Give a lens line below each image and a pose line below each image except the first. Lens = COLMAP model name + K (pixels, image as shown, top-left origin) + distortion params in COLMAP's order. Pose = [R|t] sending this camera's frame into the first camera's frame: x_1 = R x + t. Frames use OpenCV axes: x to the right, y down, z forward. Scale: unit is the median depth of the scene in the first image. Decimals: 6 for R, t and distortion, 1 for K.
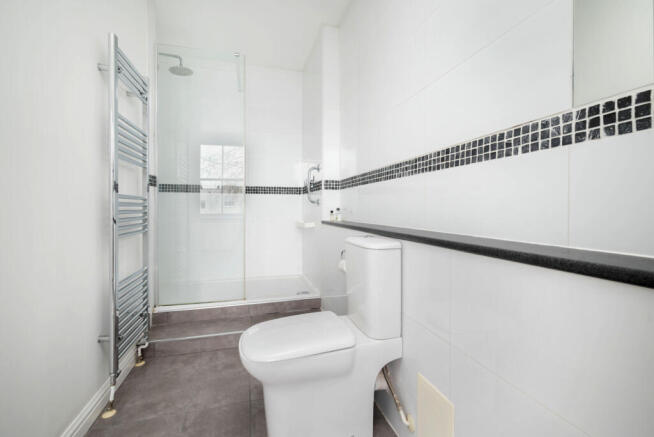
lens RADIAL K [[287.6, 0, 324.8], [0, 287.6, 205.6], [0, 0, 1]] dist [0.000685, -0.000014]
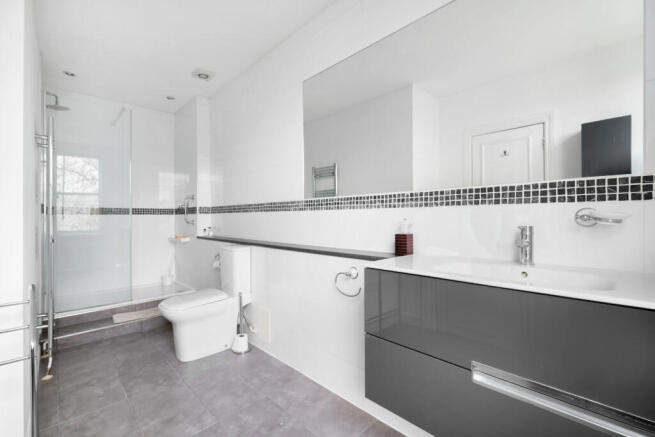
lens RADIAL K [[280.3, 0, 328.7], [0, 280.3, 216.3], [0, 0, 1]] dist [0.000170, -0.000090]
pose [[0.882695, -0.006836, 0.469896, -0.085787], [0.005970, 0.999977, 0.003335, -0.045258], [-0.469908, -0.000139, 0.882715, -0.494695]]
